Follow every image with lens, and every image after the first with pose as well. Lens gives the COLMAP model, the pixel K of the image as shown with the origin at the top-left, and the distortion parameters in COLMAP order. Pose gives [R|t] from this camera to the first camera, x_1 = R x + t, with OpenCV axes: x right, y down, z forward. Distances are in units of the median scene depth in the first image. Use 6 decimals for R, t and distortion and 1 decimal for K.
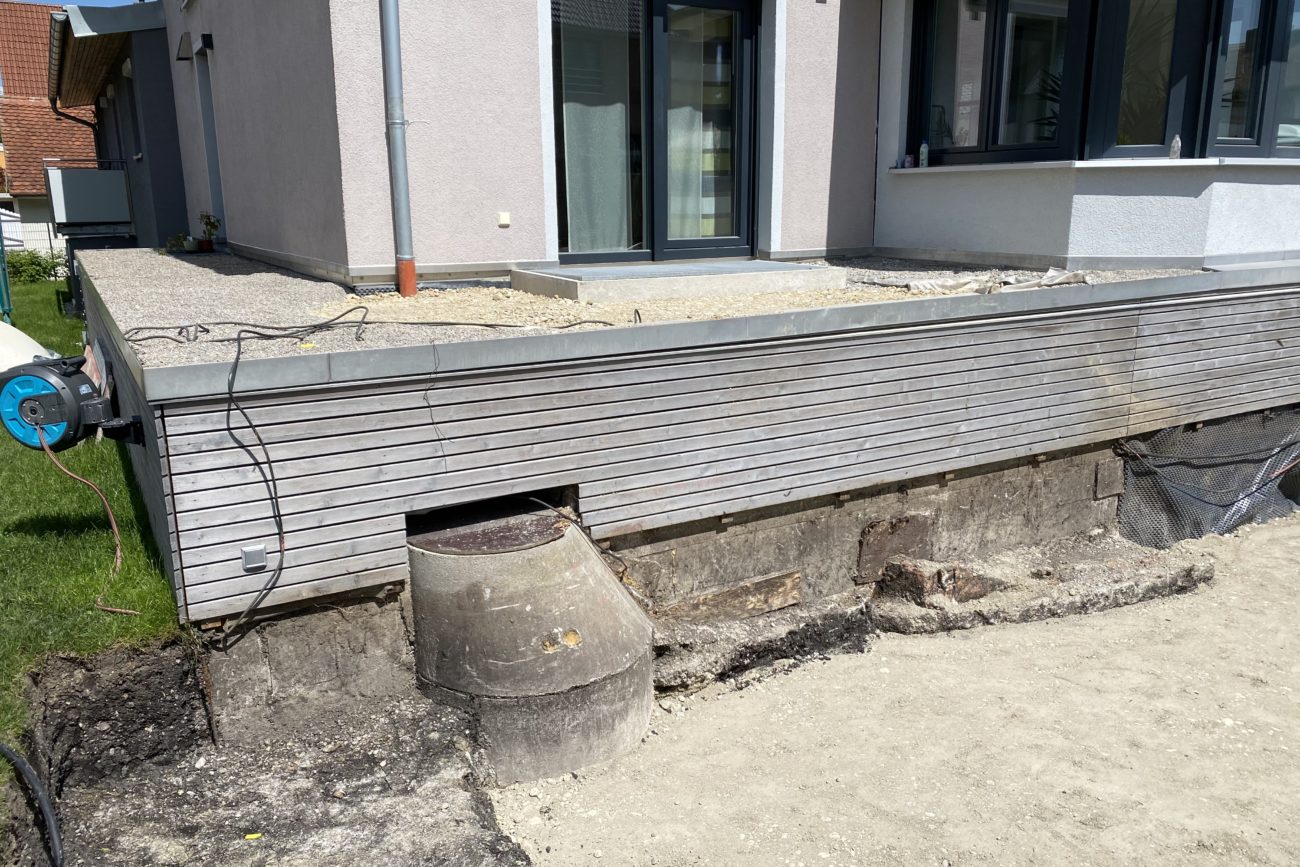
lens RADIAL K [[991.1, 0, 649.3], [0, 991.1, 421.0], [0, 0, 1]] dist [0.045413, -0.050852]
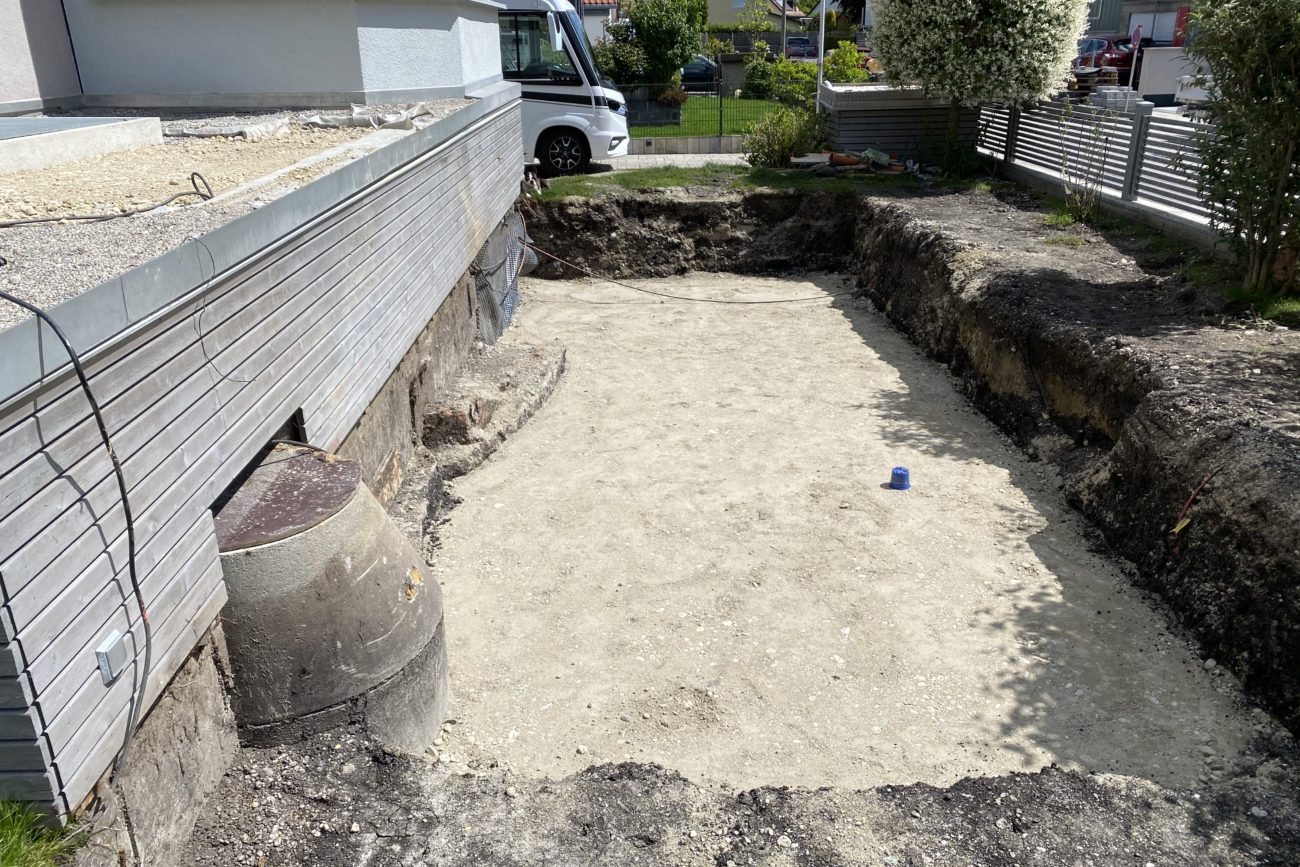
lens RADIAL K [[991.1, 0, 644.6], [0, 991.1, 434.5], [0, 0, 1]] dist [0.045413, -0.050852]
pose [[0.491243, -0.321357, 0.809574, -0.599869], [0.200763, 0.946201, 0.253769, -0.059726], [-0.847570, 0.037870, 0.529331, 0.394131]]
